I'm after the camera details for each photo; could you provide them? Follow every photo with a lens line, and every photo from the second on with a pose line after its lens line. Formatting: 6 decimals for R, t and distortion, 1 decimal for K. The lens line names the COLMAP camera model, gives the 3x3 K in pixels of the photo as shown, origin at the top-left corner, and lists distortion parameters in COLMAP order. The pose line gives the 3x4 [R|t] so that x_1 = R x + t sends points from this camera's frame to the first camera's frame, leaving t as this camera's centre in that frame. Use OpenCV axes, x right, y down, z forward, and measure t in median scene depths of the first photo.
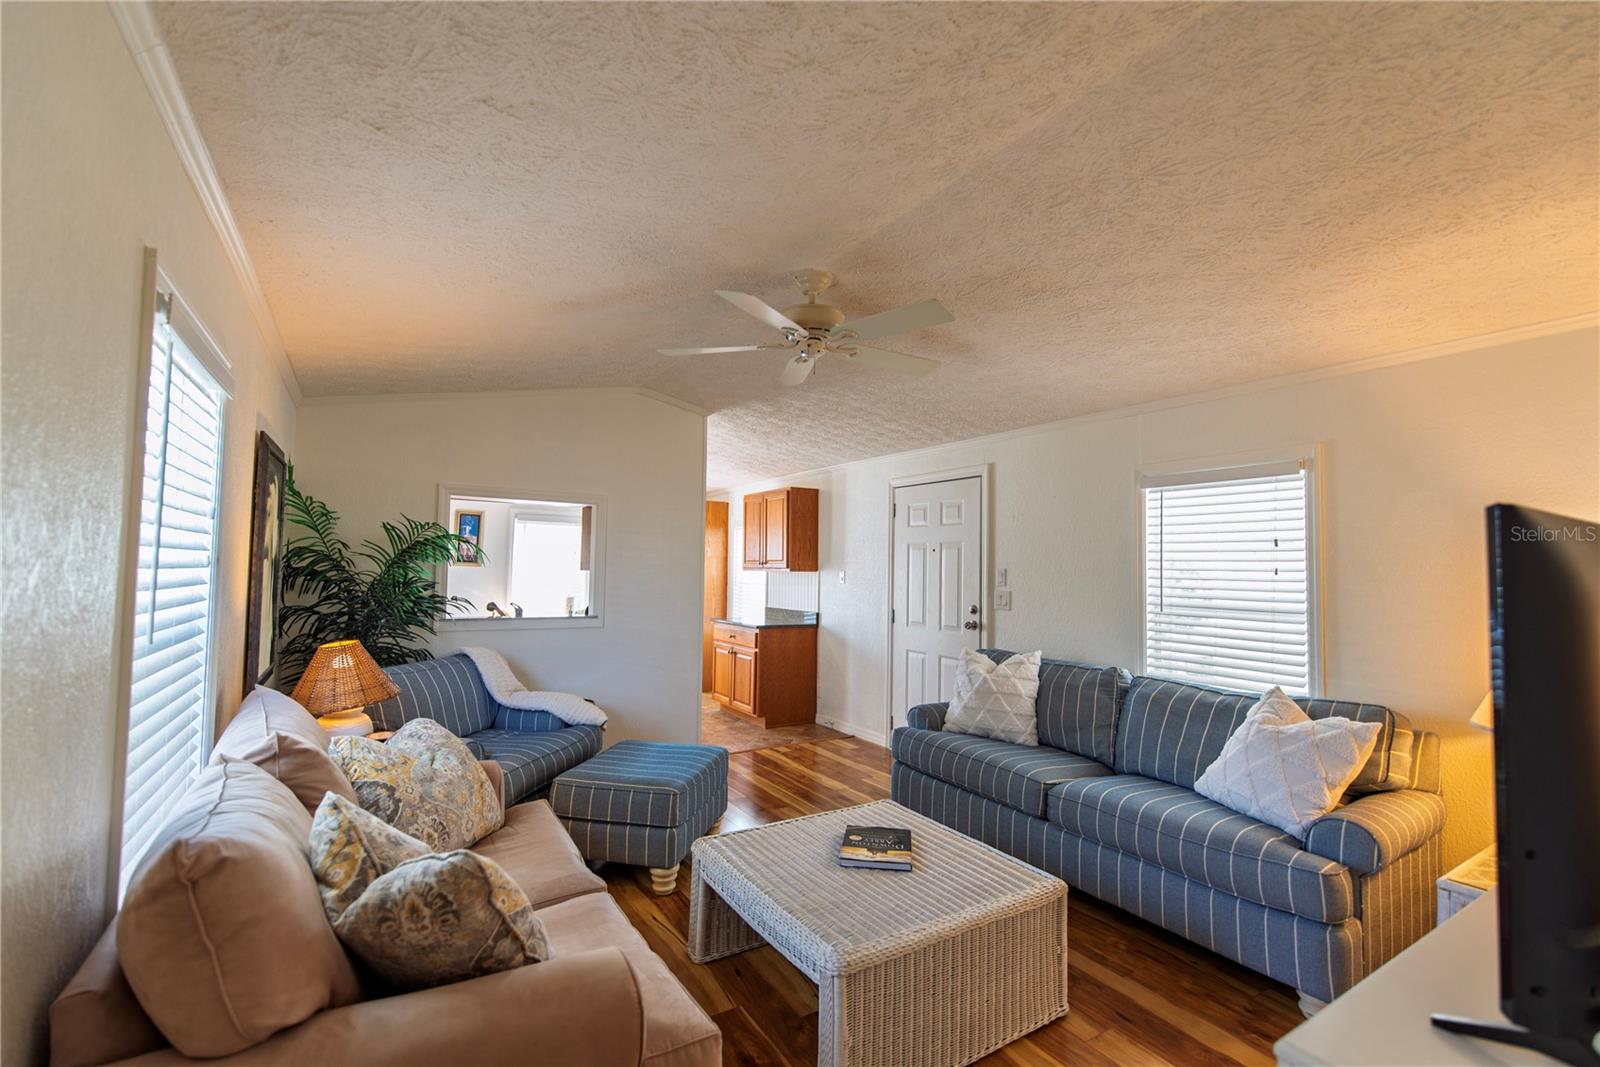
lens RADIAL K [[693.9, 0, 802.3], [0, 693.9, 535.8], [0, 0, 1]] dist [-0.000610, -0.000051]
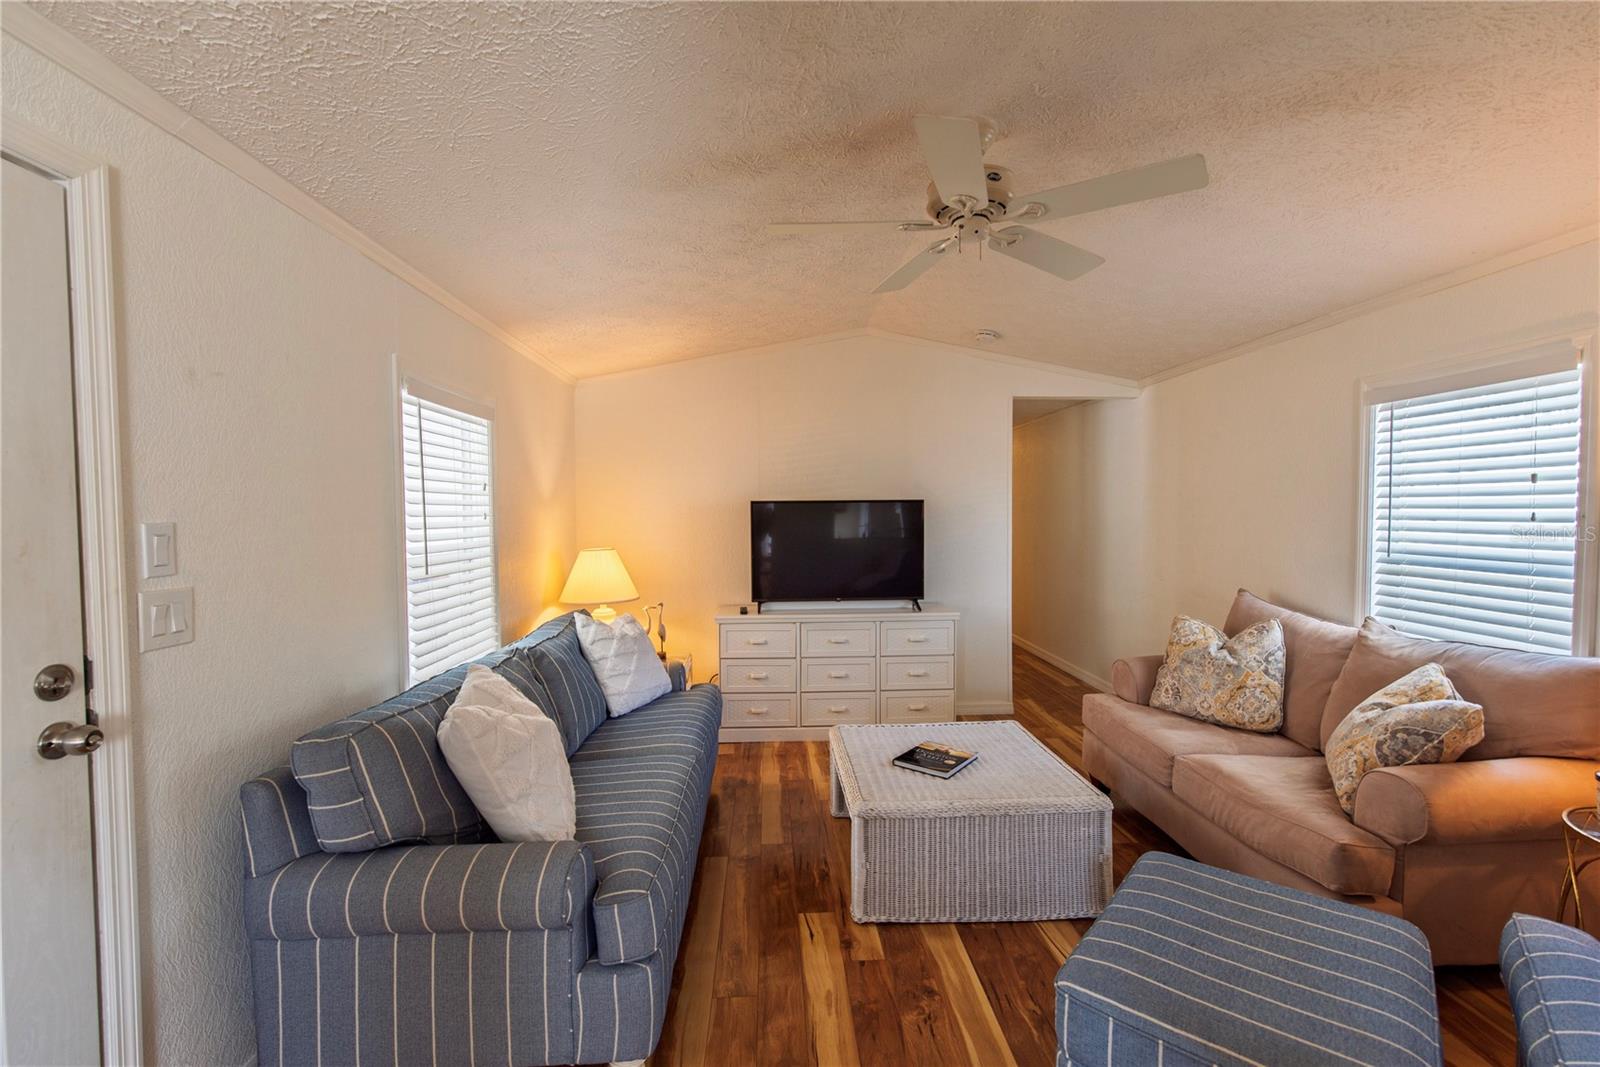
lens RADIAL K [[693.9, 0, 801.5], [0, 693.9, 527.8], [0, 0, 1]] dist [-0.000610, -0.000051]
pose [[-0.872854, -0.039441, 0.486384, -0.167000], [-0.043390, 0.999053, 0.003146, 0.046067], [-0.486048, -0.018358, -0.873739, 1.445871]]
